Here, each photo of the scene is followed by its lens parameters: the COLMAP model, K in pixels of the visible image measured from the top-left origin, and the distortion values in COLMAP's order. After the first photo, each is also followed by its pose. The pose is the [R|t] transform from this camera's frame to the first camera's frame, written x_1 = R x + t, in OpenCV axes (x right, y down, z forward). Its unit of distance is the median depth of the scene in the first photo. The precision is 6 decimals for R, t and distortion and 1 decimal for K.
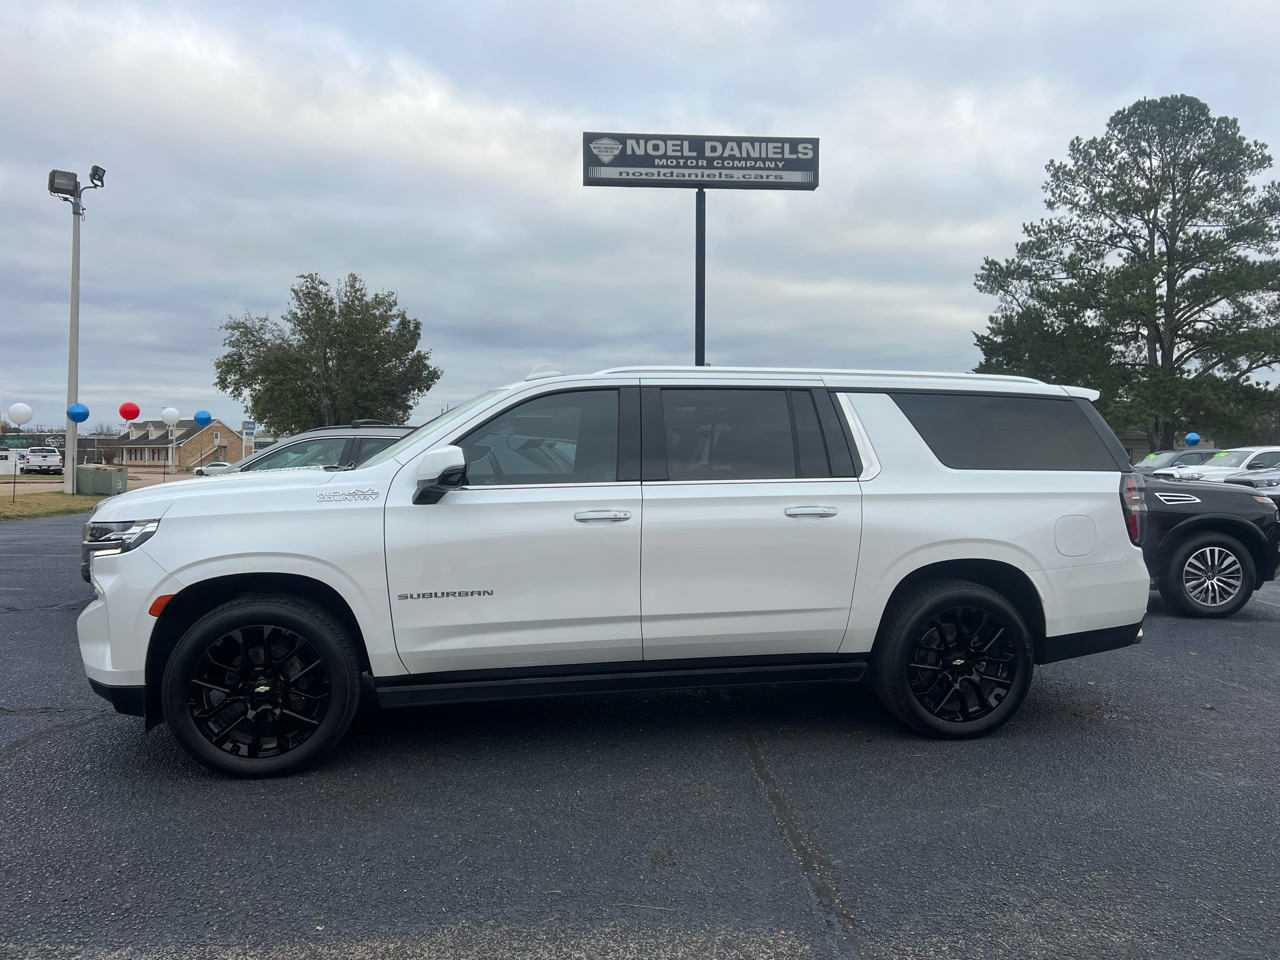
lens RADIAL K [[1004.8, 0, 641.6], [0, 1004.8, 496.9], [0, 0, 1]] dist [0.059681, -0.068047]
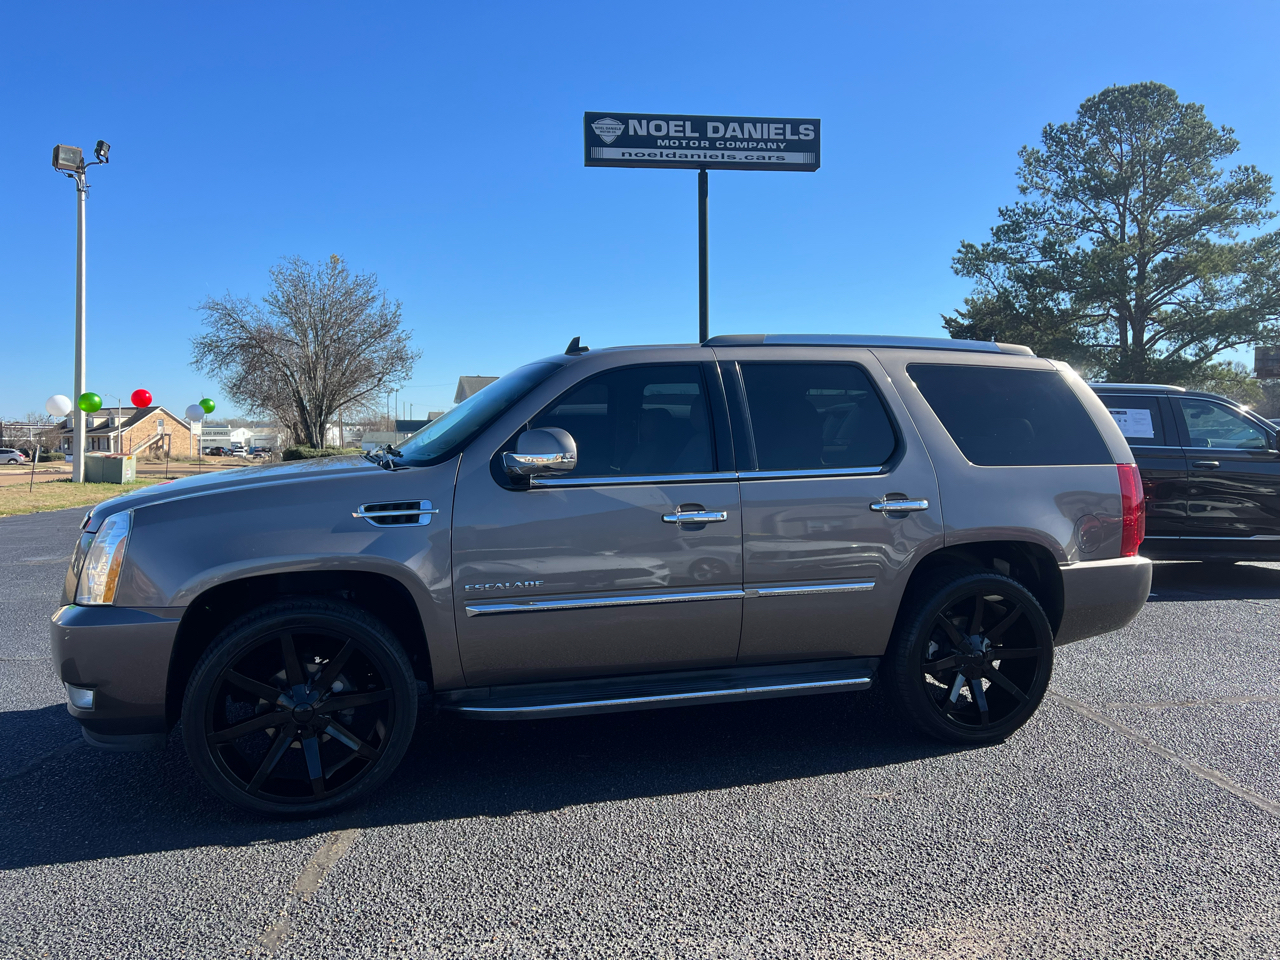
lens RADIAL K [[1004.8, 0, 647.1], [0, 1004.8, 486.5], [0, 0, 1]] dist [0.059681, -0.068047]
pose [[0.998151, -0.012152, 0.059556, -0.040865], [0.011876, 0.999917, 0.004986, 0.000789], [-0.059611, -0.004270, 0.998213, 0.006082]]
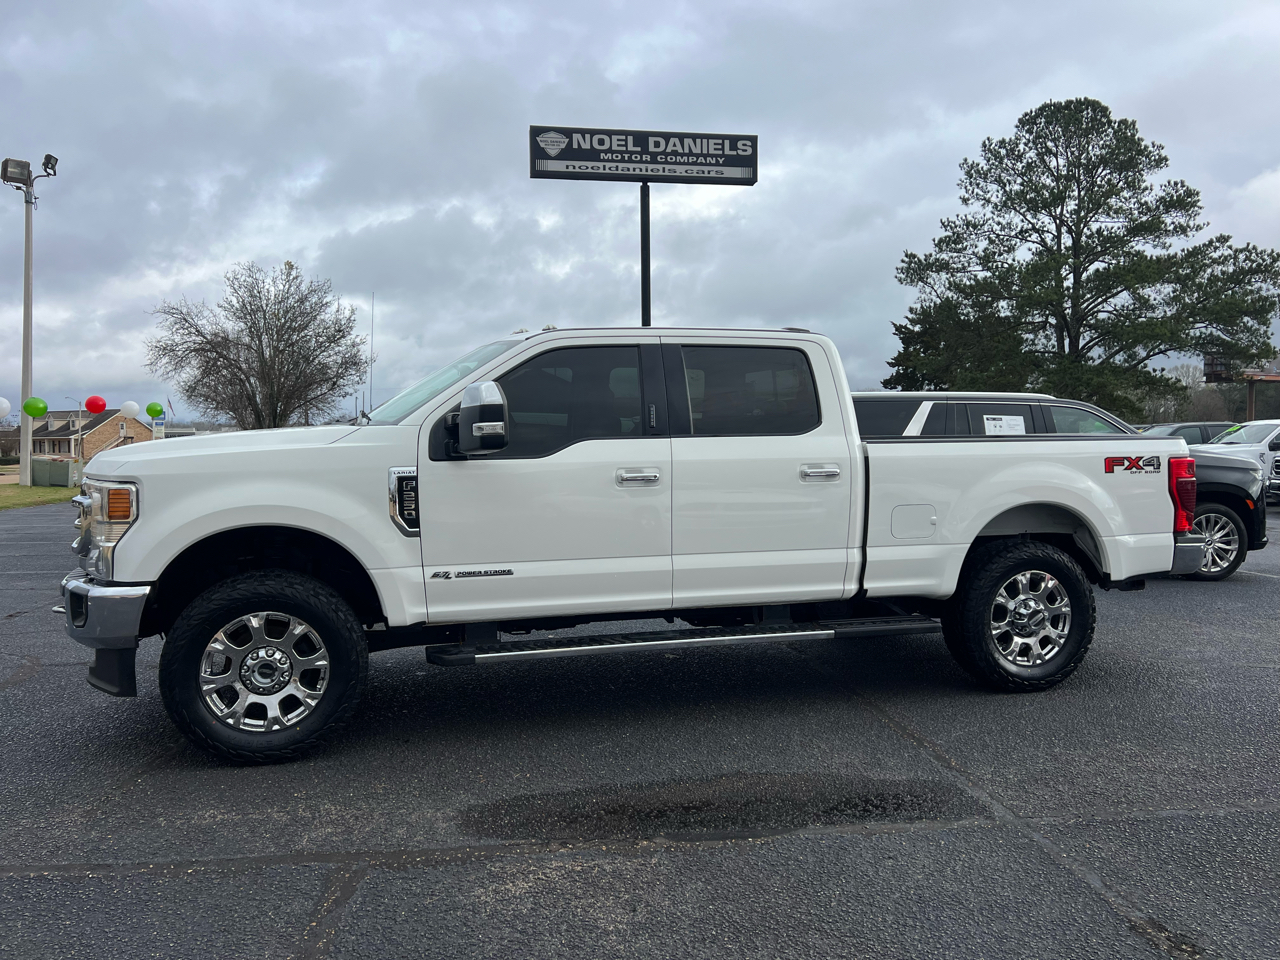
lens RADIAL K [[1004.8, 0, 644.4], [0, 1004.8, 488.0], [0, 0, 1]] dist [0.059681, -0.068047]
pose [[0.996212, -0.013323, 0.085936, -0.023824], [0.013054, 0.999908, 0.003695, 0.001750], [-0.085977, -0.002559, 0.996294, -0.018919]]
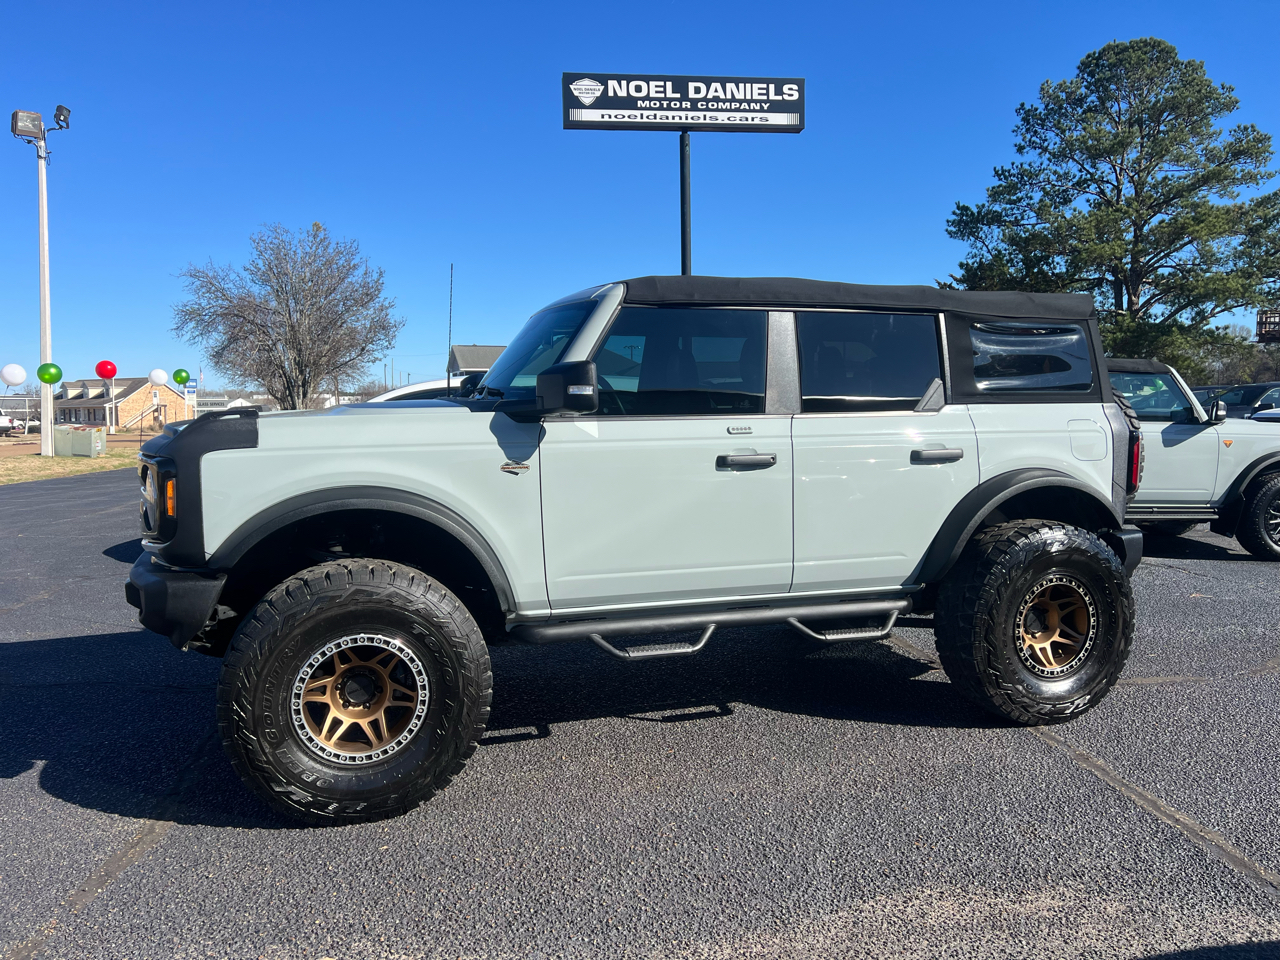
lens RADIAL K [[1004.8, 0, 637.9], [0, 1004.8, 493.3], [0, 0, 1]] dist [0.059681, -0.068047]
pose [[0.998570, -0.018943, 0.050001, -0.028666], [0.016815, 0.998949, 0.042637, 0.000344], [-0.050756, -0.041736, 0.997839, 0.010603]]
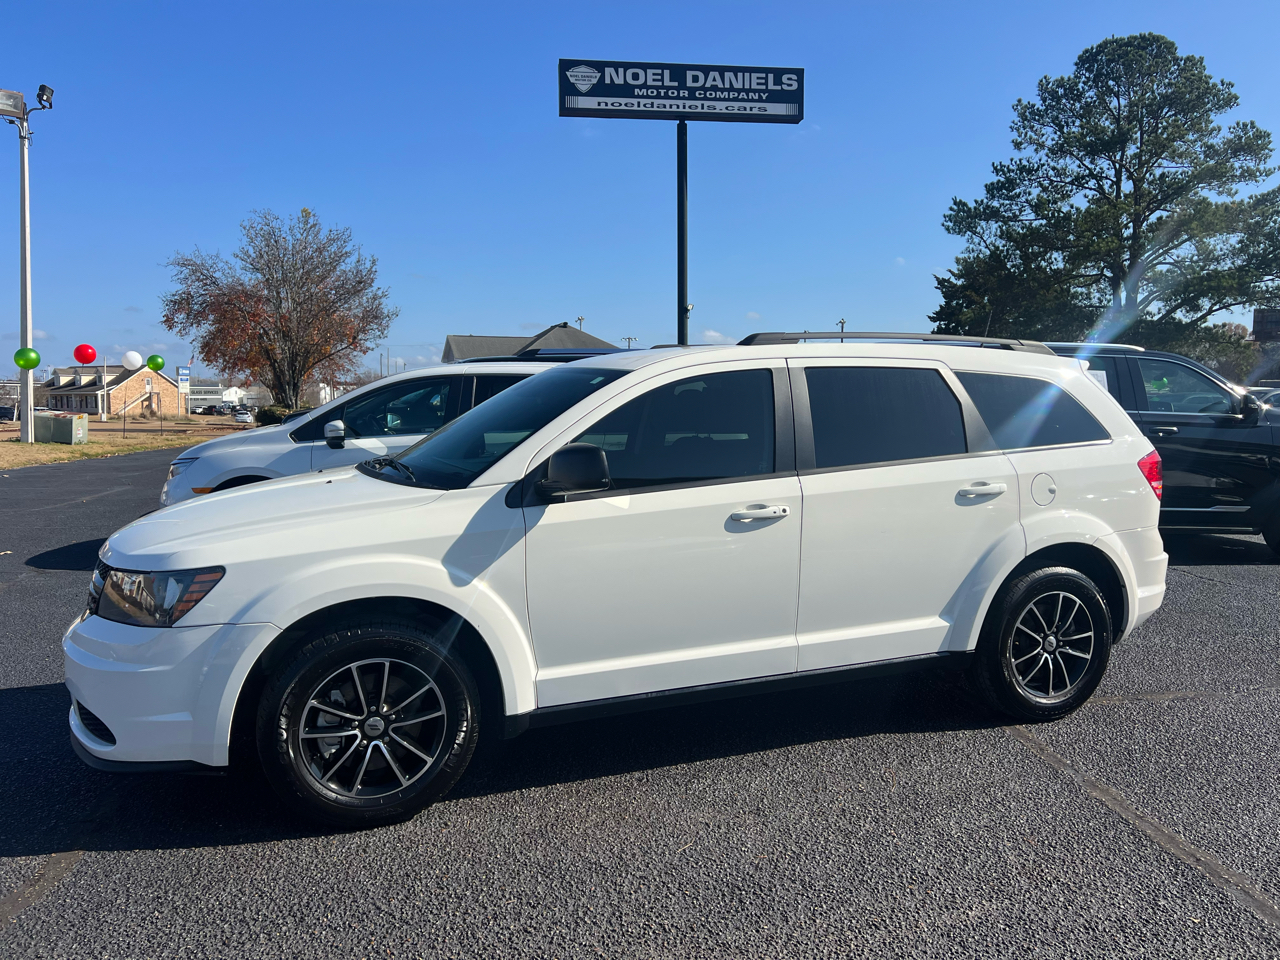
lens RADIAL K [[1004.8, 0, 644.6], [0, 1004.8, 490.6], [0, 0, 1]] dist [0.059681, -0.068047]
pose [[0.998145, -0.010476, 0.059978, -0.026389], [0.007634, 0.998846, 0.047422, 0.000244], [-0.060406, -0.046877, 0.997073, 0.017800]]
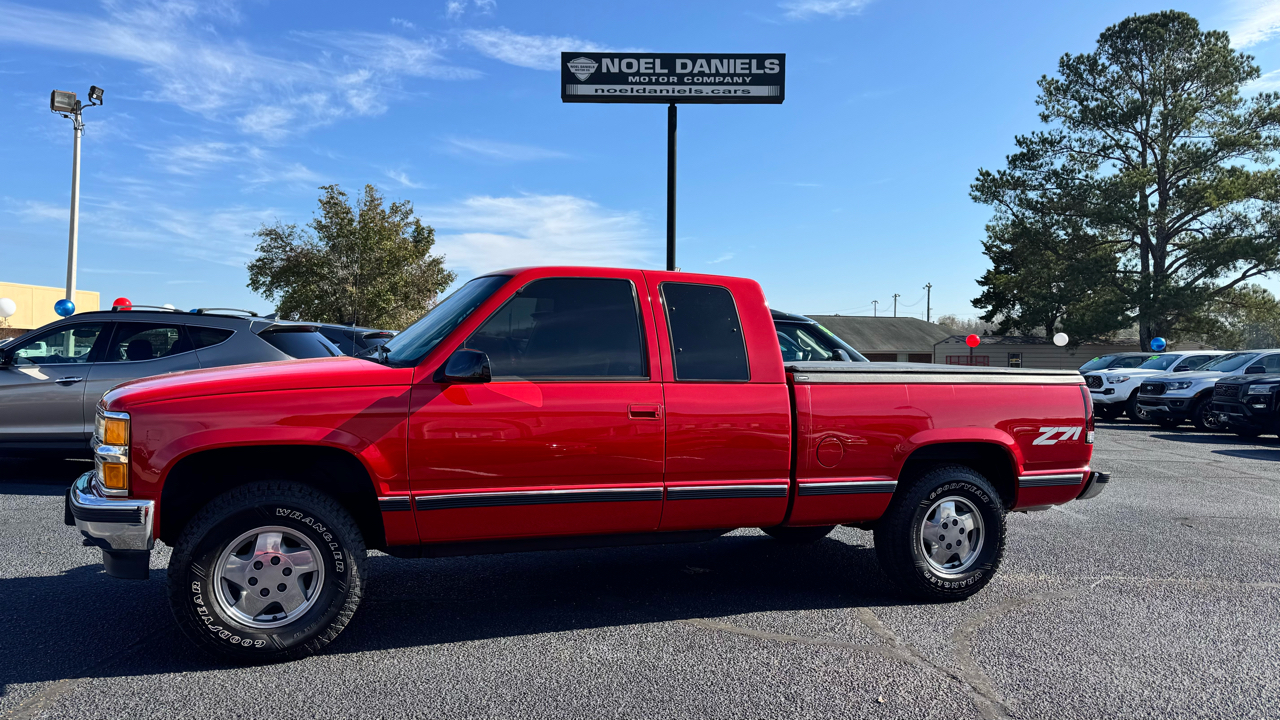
lens RADIAL K [[929.2, 0, 633.5], [0, 929.2, 369.8], [0, 0, 1]] dist [0.055710, -0.064335]
pose [[0.996771, 0.011199, -0.079510, 0.068081], [-0.013395, 0.999542, -0.027139, 0.000908], [0.079170, 0.028116, 0.996465, 0.020122]]
